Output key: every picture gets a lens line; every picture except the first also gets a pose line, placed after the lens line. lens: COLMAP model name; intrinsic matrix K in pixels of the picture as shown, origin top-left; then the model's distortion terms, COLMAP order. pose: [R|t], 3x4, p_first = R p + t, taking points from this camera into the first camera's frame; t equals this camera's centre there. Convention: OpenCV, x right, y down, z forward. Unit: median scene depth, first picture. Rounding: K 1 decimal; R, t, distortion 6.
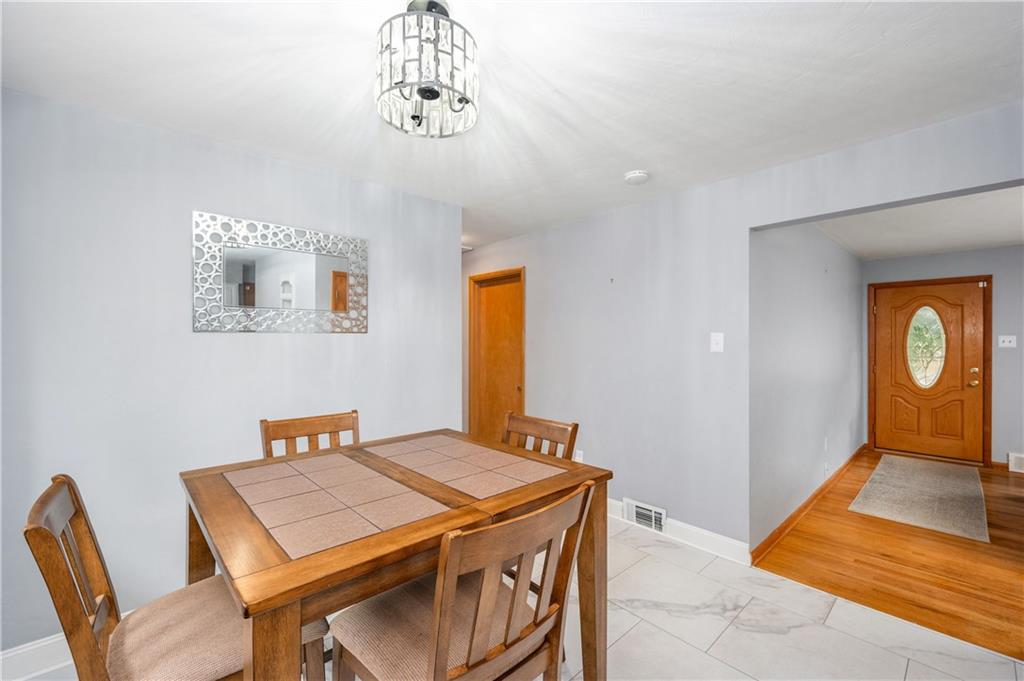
lens RADIAL K [[424.9, 0, 510.0], [0, 424.9, 339.6], [0, 0, 1]] dist [-0.001085, -0.000021]
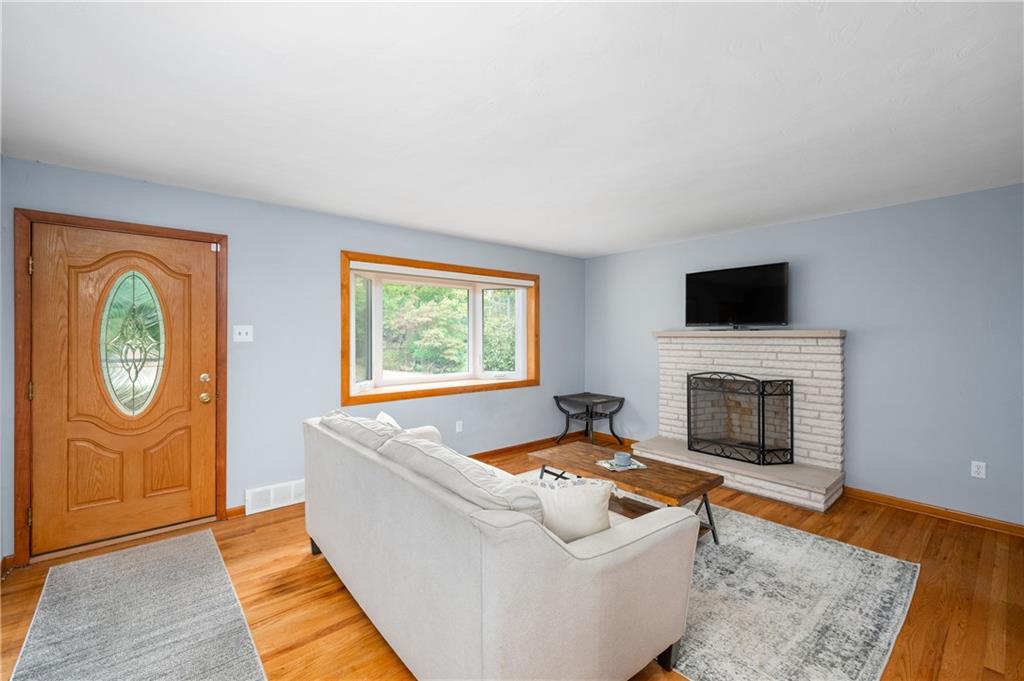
lens RADIAL K [[424.9, 0, 510.0], [0, 424.9, 339.6], [0, 0, 1]] dist [-0.001085, -0.000021]
pose [[0.042053, -0.006804, 0.999092, 0.466562], [-0.008662, 0.999937, 0.007174, 0.005483], [-0.999078, -0.008956, 0.041992, 0.508808]]
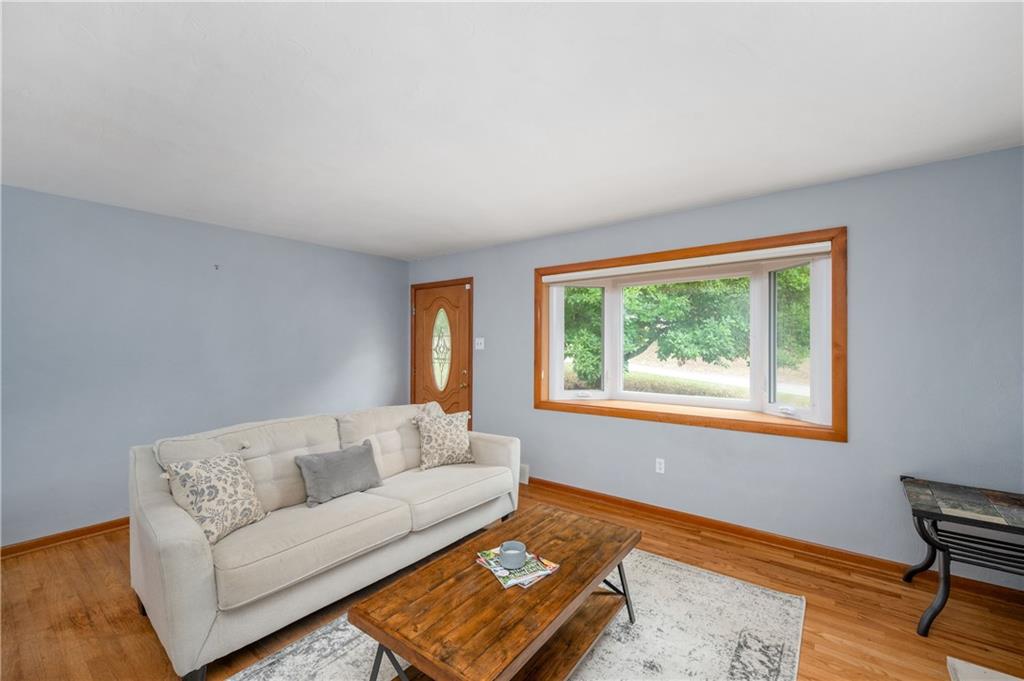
lens RADIAL K [[421.4, 0, 514.2], [0, 421.4, 344.9], [0, 0, 1]] dist [-0.002503, 0.000236]
pose [[0.984874, 0.005079, 0.173196, 1.047129], [-0.005710, 0.999979, 0.003145, 0.003767], [-0.173176, -0.004087, 0.984882, 0.003326]]
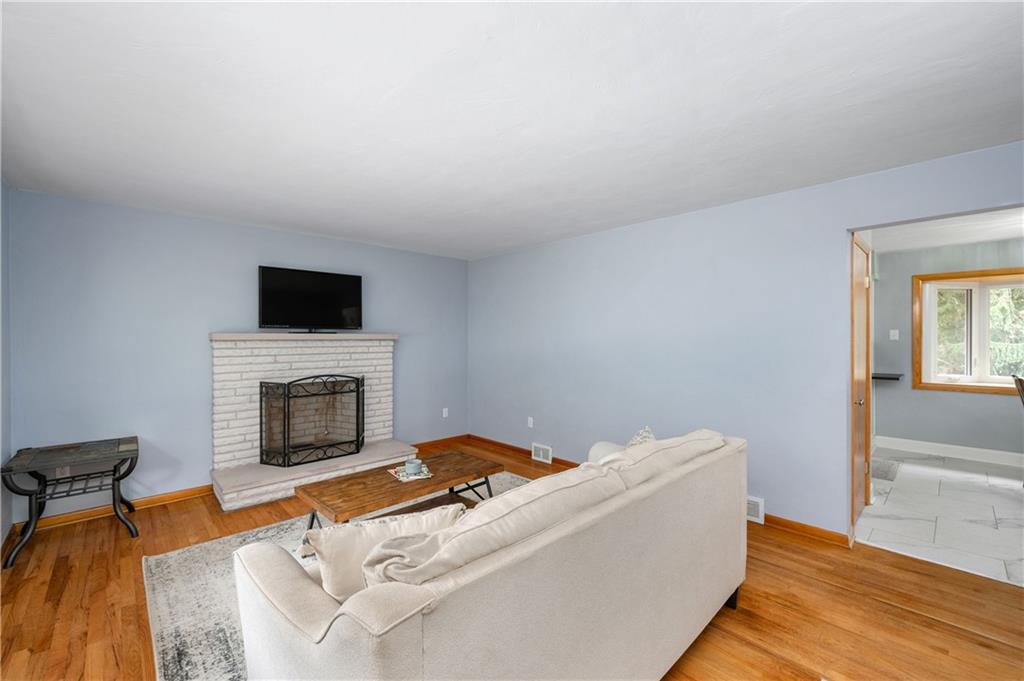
lens RADIAL K [[421.4, 0, 514.2], [0, 421.4, 344.9], [0, 0, 1]] dist [-0.002503, 0.000236]
pose [[-0.999706, 0.005317, -0.023662, 0.978884], [0.005144, 0.999960, 0.007378, 0.008720], [0.023700, 0.007255, -0.999693, 0.976289]]
